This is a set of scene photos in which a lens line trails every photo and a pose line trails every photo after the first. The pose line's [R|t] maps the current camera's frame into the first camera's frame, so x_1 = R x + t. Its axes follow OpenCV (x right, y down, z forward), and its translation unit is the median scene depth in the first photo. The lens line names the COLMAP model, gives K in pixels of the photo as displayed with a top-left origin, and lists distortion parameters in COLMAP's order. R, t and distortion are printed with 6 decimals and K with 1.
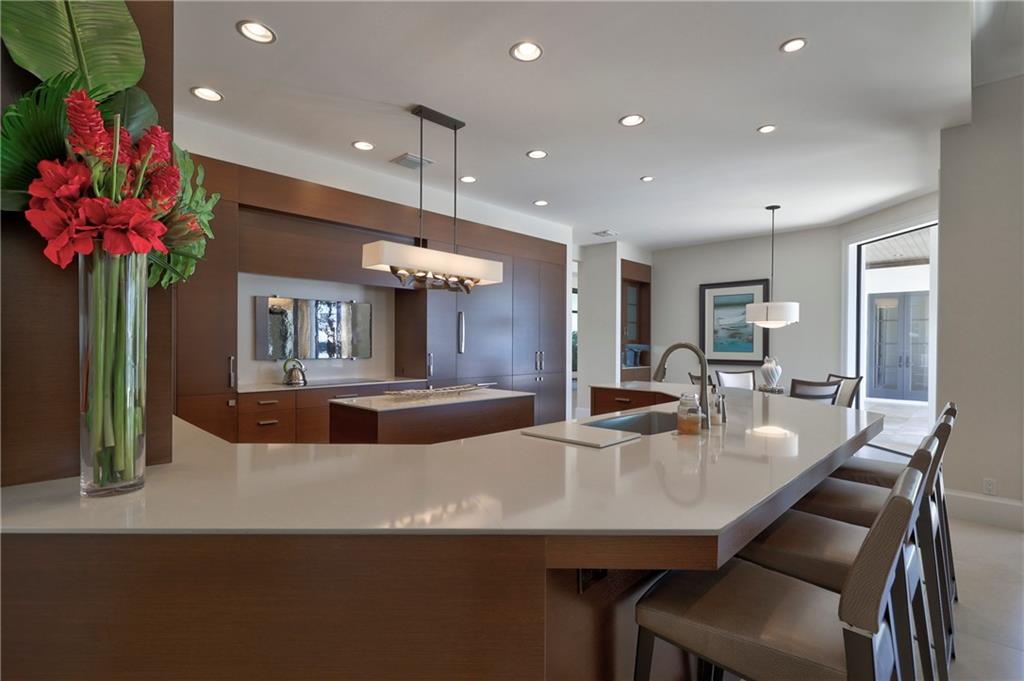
lens RADIAL K [[480.9, 0, 506.5], [0, 480.9, 344.8], [0, 0, 1]] dist [0.002875, 0.000156]
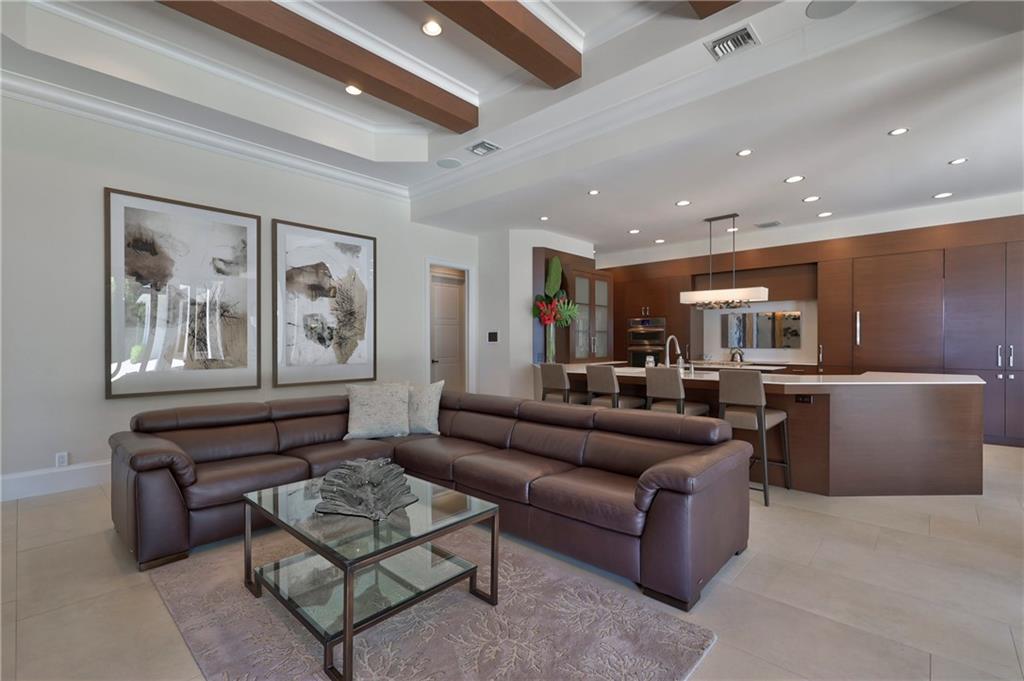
lens RADIAL K [[455.6, 0, 505.5], [0, 455.6, 343.8], [0, 0, 1]] dist [0.002062, -0.000062]
pose [[0.012545, -0.001651, -0.999920, 1.541256], [0.000336, 0.999999, -0.001647, 0.022803], [0.999921, -0.000315, 0.012546, 0.127681]]
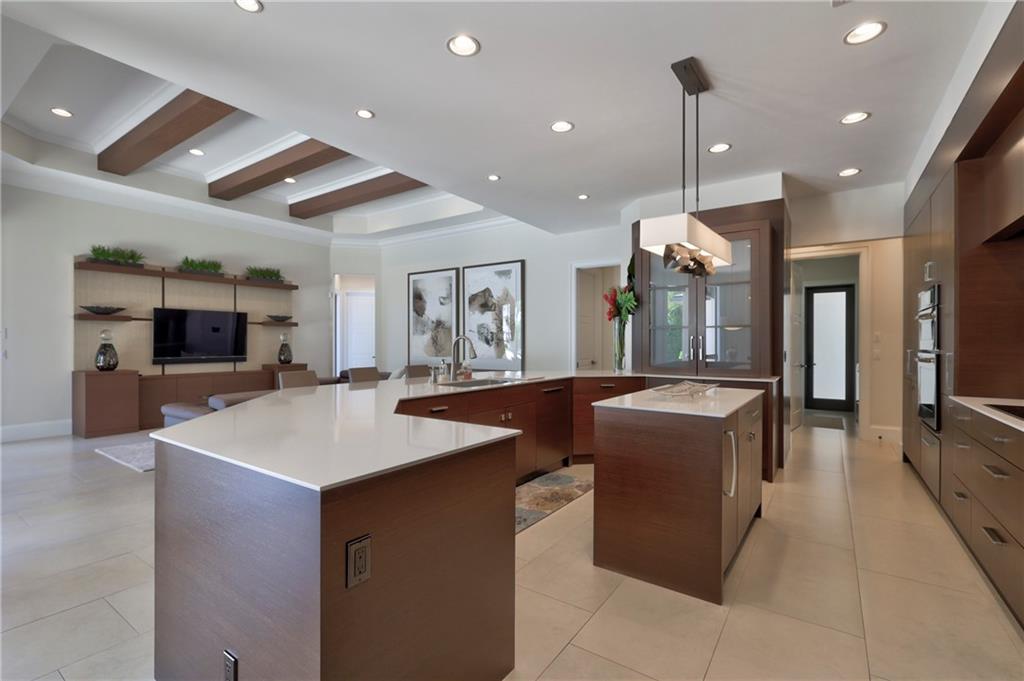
lens RADIAL K [[461.5, 0, 514.8], [0, 461.5, 345.1], [0, 0, 1]] dist [0.000990, -0.000018]
pose [[-0.985301, -0.005374, -0.170742, 0.294497], [-0.006033, 0.999976, 0.003339, 0.018355], [0.170720, 0.004320, -0.985310, 1.718572]]
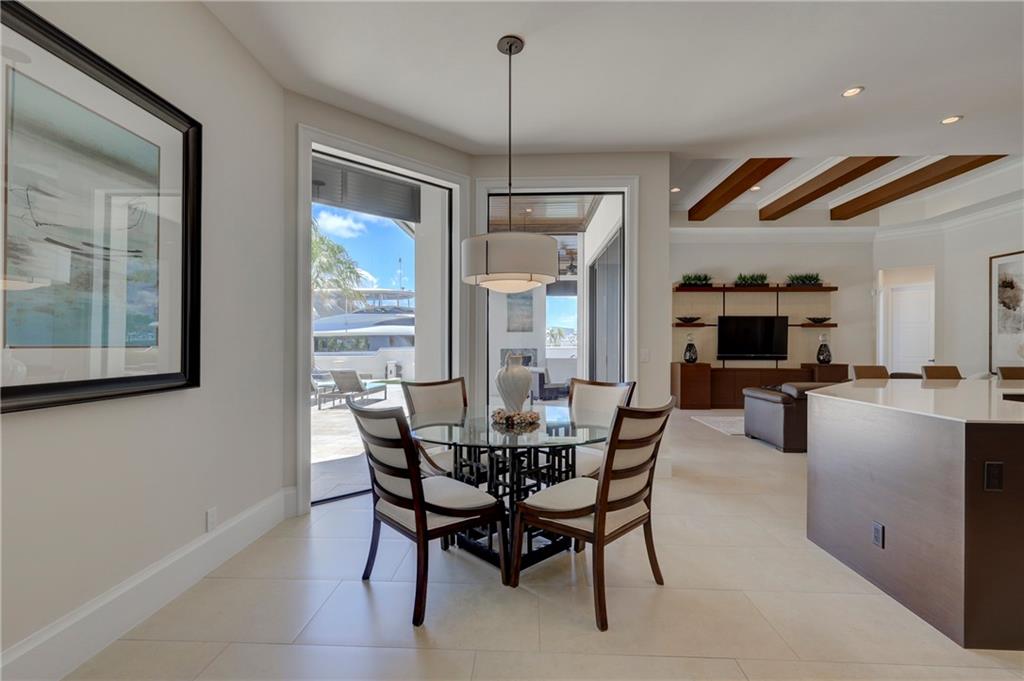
lens RADIAL K [[461.5, 0, 514.8], [0, 461.5, 345.1], [0, 0, 1]] dist [0.000990, -0.000018]
pose [[-0.667097, -0.008660, 0.744920, 0.316229], [-0.007227, 0.999961, 0.005153, 0.029447], [-0.744936, -0.001946, -0.667134, 2.023751]]
